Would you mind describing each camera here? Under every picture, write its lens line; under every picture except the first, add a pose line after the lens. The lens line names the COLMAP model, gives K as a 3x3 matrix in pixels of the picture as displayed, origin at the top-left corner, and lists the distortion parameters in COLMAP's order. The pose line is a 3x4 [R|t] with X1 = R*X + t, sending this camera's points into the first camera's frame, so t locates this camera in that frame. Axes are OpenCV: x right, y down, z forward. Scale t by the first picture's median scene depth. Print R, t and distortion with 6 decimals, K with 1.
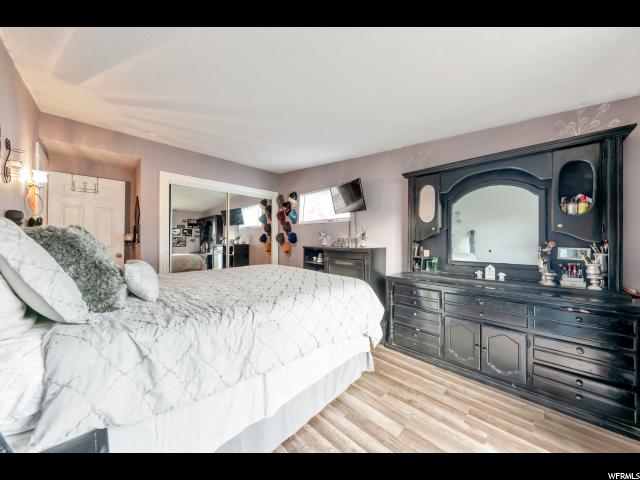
lens RADIAL K [[211.5, 0, 320.0], [0, 211.5, 240.0], [0, 0, 1]] dist [0.000163, -0.000124]
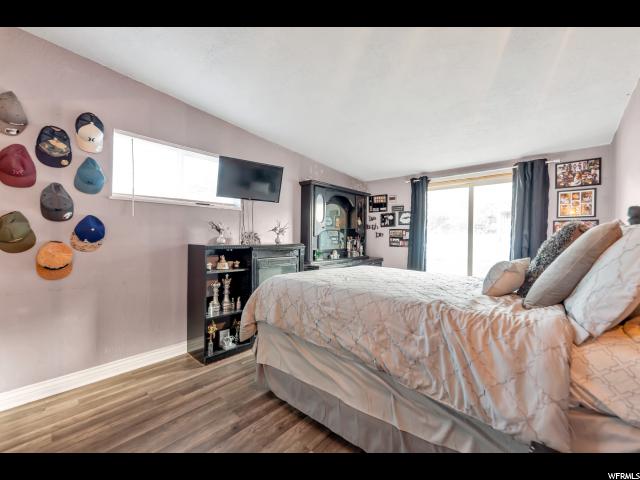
lens RADIAL K [[254.8, 0, 320.0], [0, 254.8, 240.0], [0, 0, 1]] dist [0.000260, 0.000015]
pose [[-0.029566, -0.017388, 0.999412, -0.731354], [-0.006349, 0.999832, 0.017207, 0.000148], [-0.999543, -0.005836, -0.029671, 0.694768]]
